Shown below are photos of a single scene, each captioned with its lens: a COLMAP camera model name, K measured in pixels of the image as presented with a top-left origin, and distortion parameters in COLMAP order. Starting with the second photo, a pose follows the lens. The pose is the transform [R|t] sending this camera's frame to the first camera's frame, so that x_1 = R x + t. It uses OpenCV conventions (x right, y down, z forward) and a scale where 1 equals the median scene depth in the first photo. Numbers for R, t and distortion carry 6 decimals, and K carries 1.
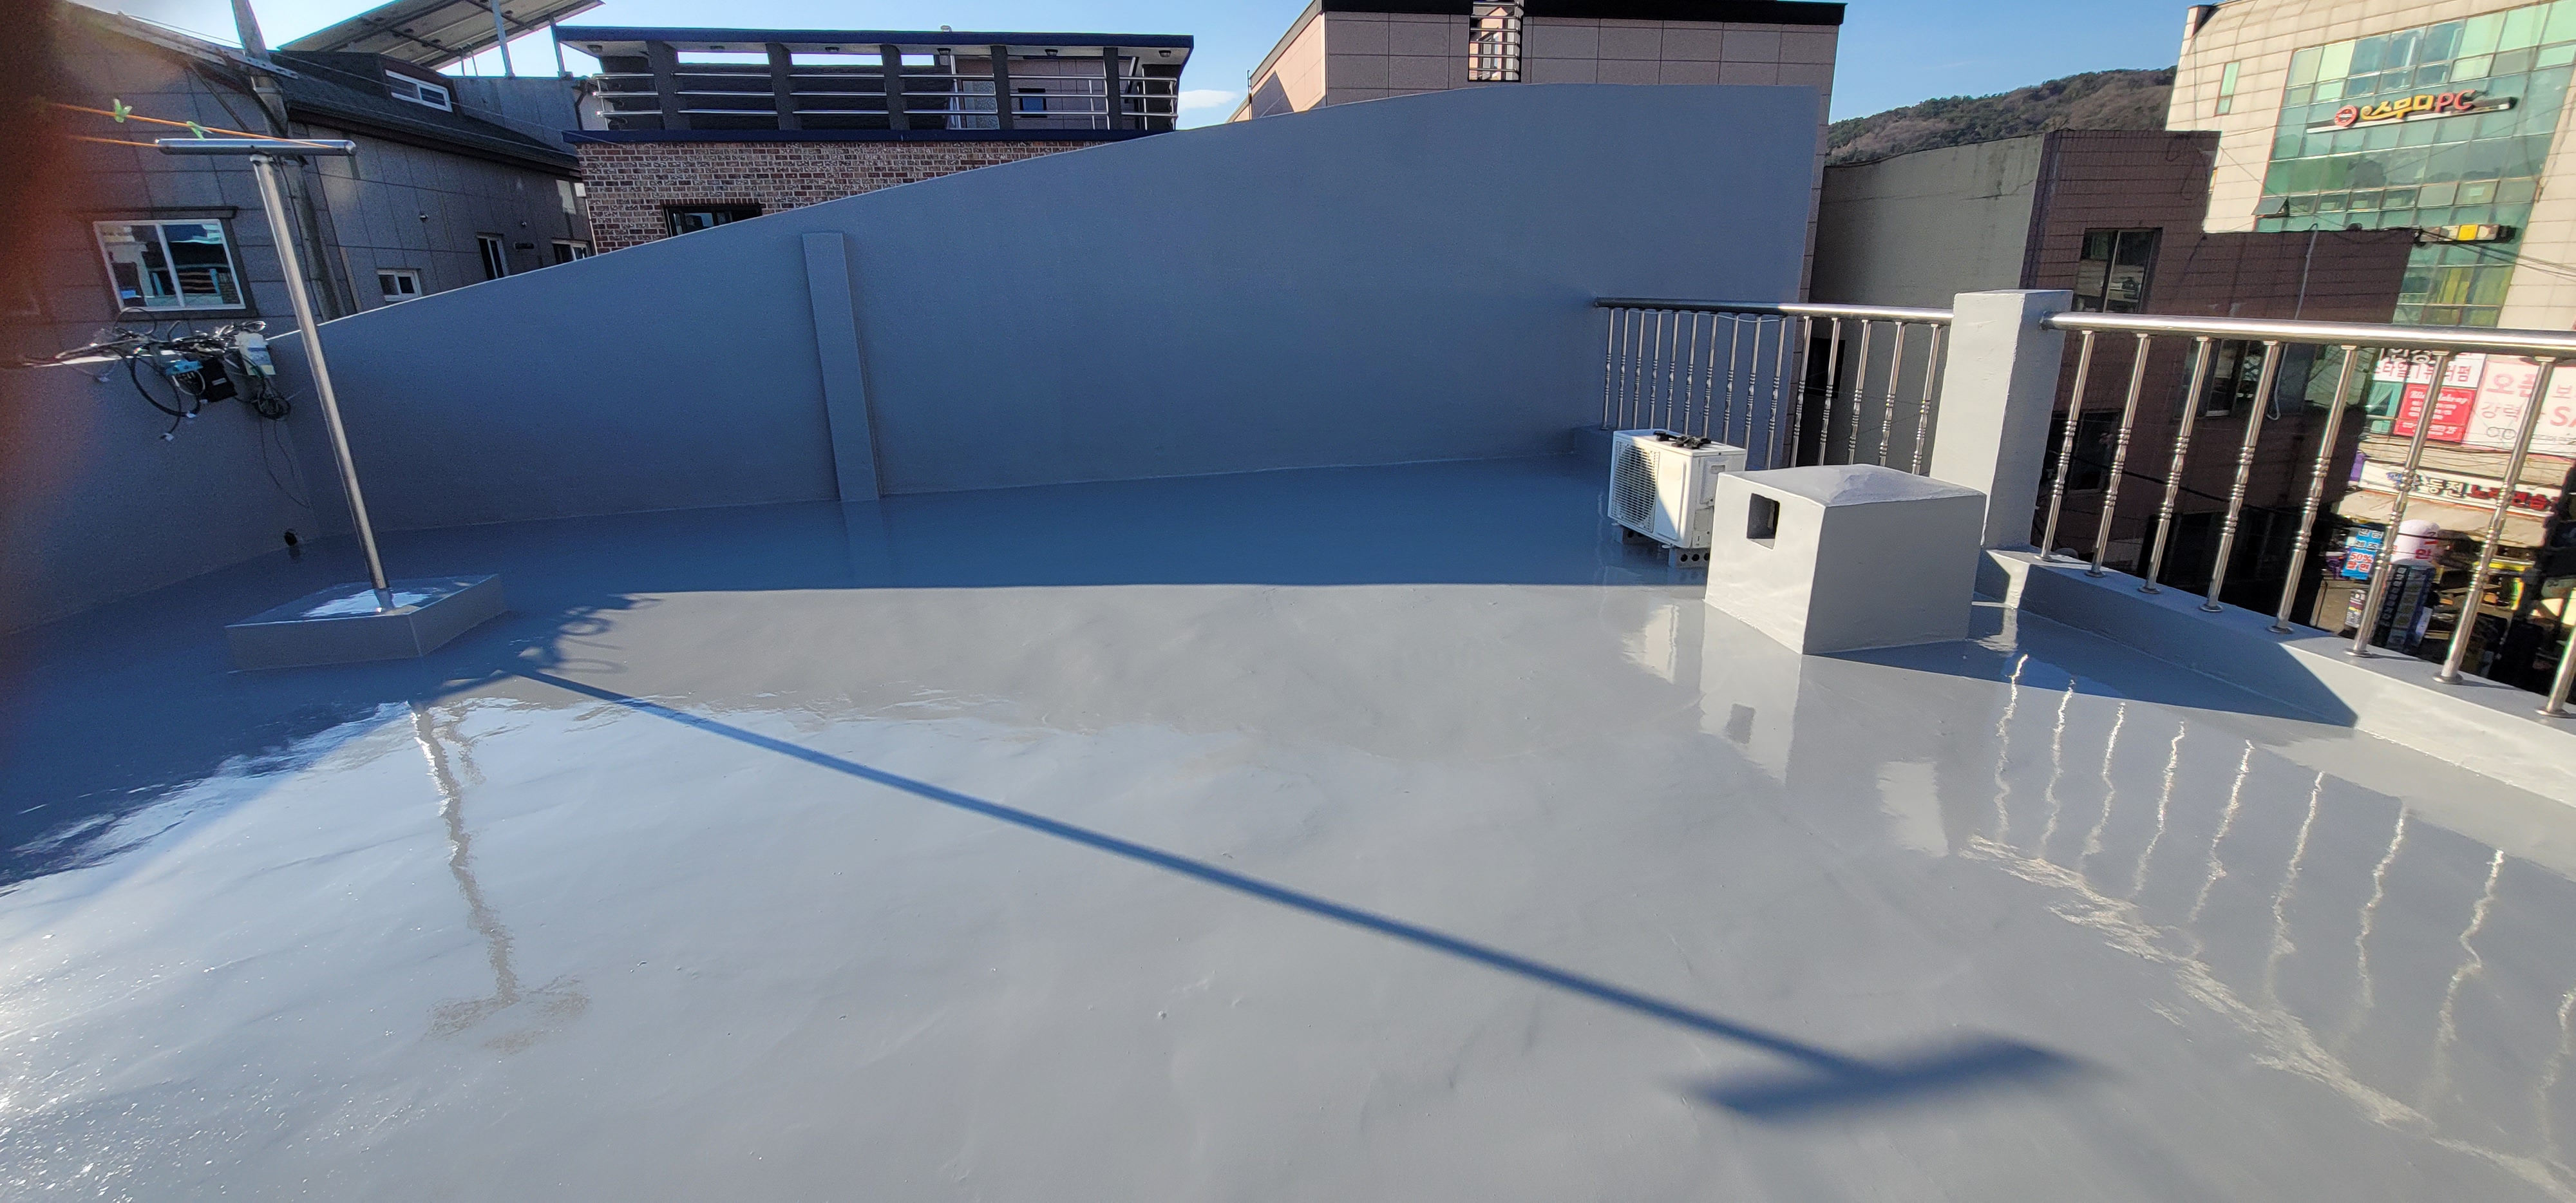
lens RADIAL K [[1031.5, 0, 1286.9], [0, 1031.5, 618.4], [0, 0, 1]] dist [0.001191, -0.005075]
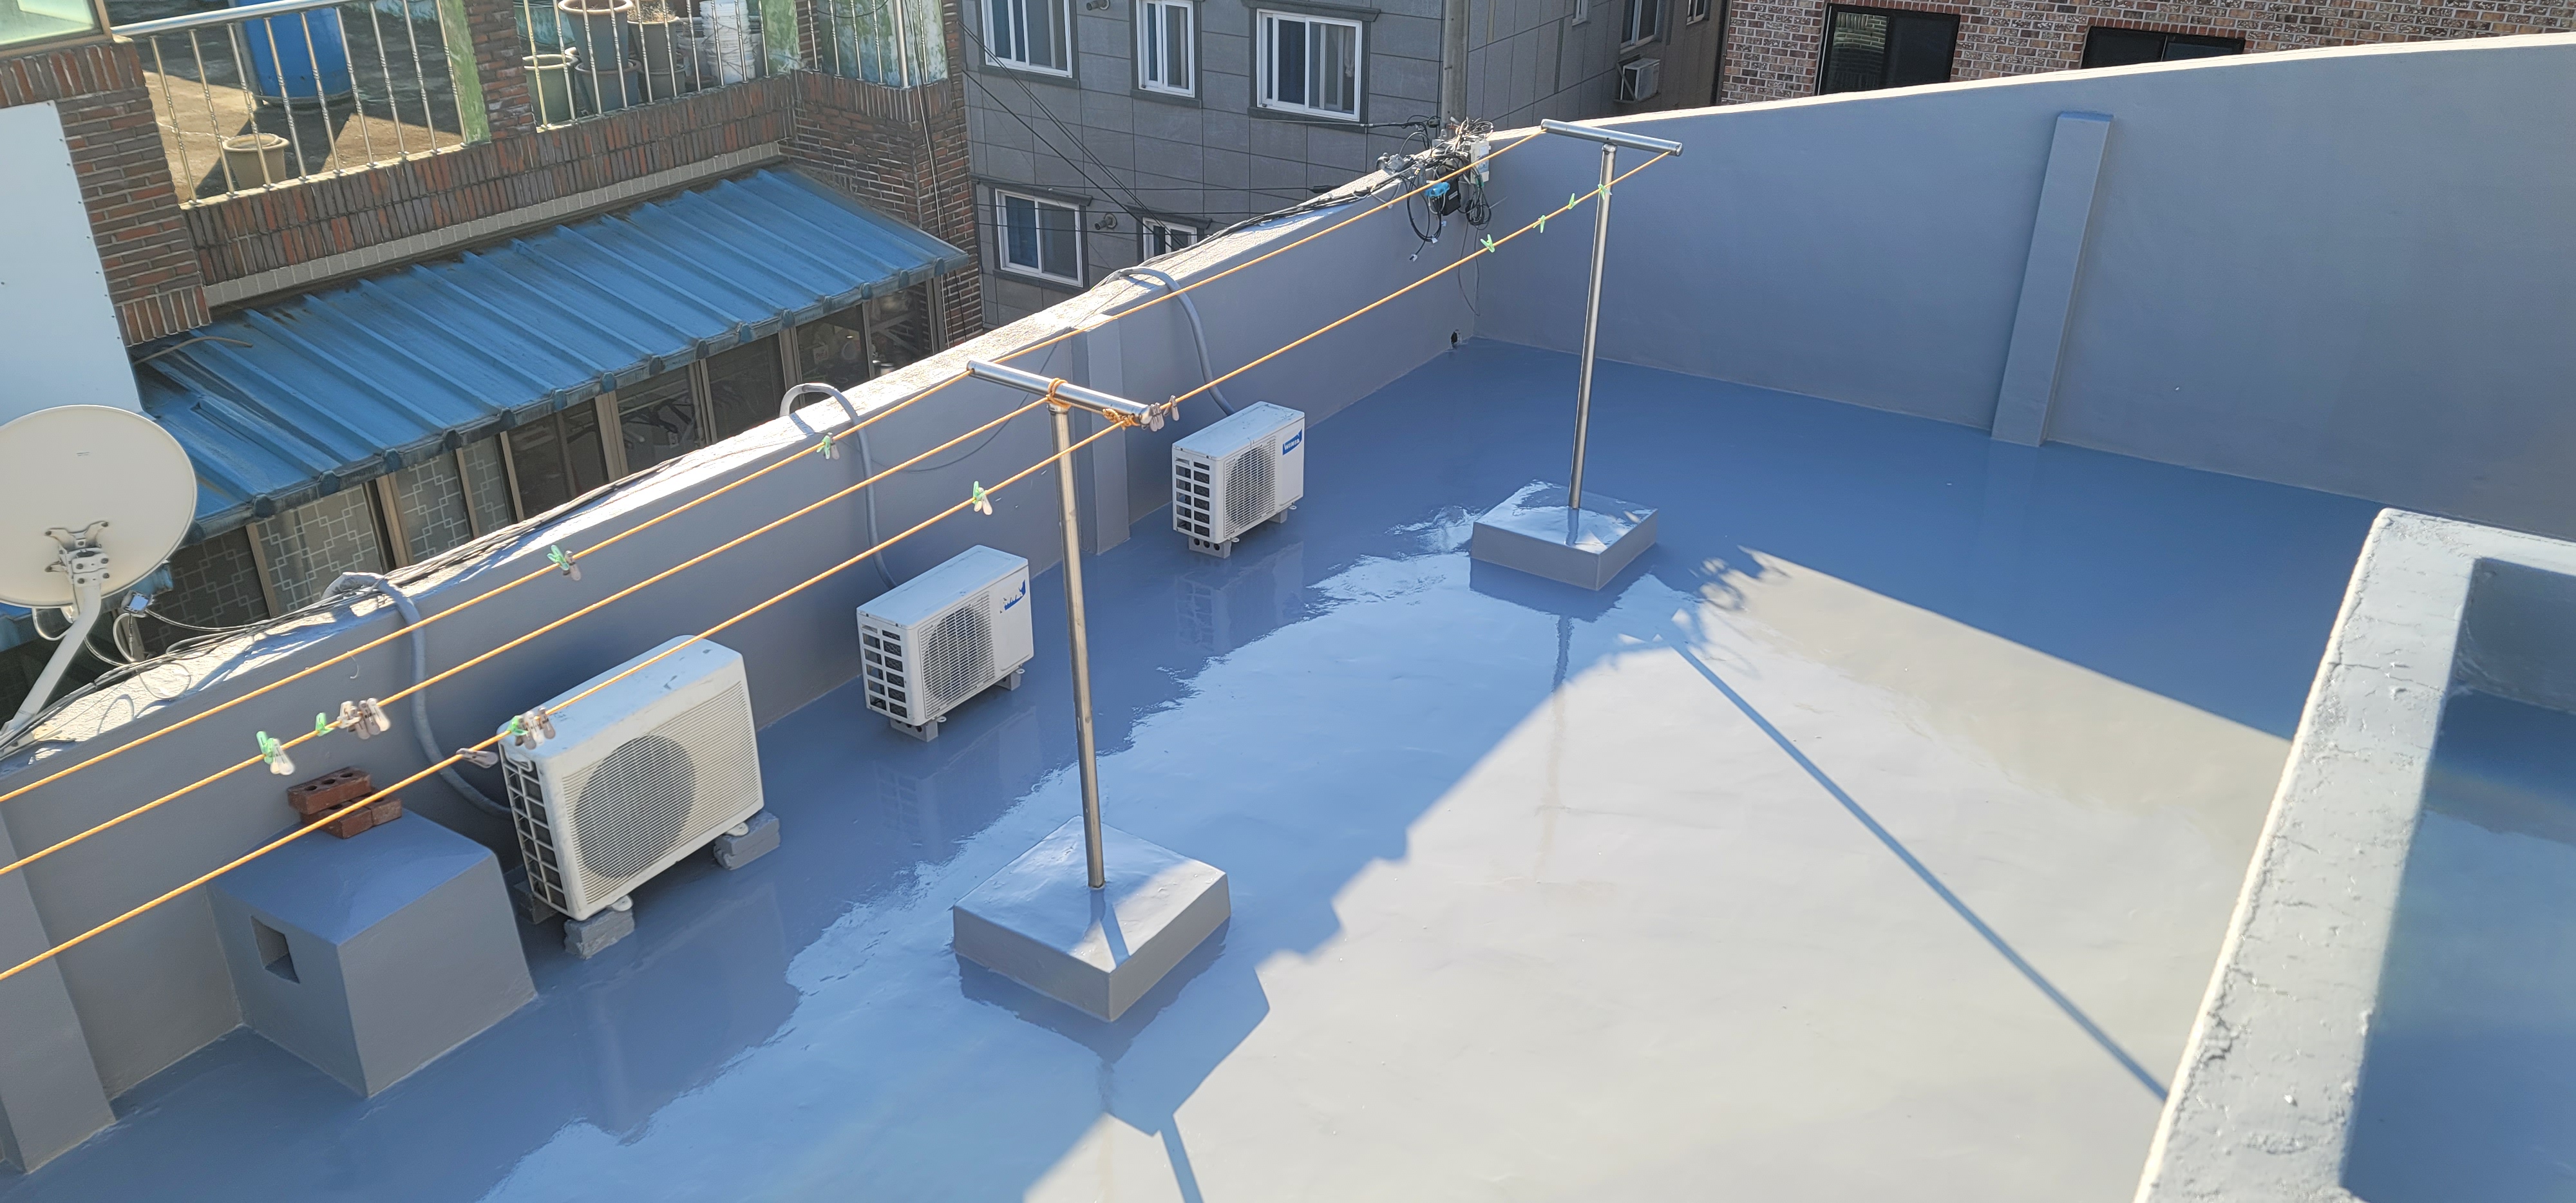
lens RADIAL K [[1854.4, 0, 1306.7], [0, 1854.4, 613.1], [0, 0, 1]] dist [0.101145, -0.094540]
pose [[0.732883, 0.335094, -0.592111, 0.132093], [-0.235686, 0.941453, 0.241078, -0.330140], [0.638228, -0.037129, 0.768952, -0.717209]]
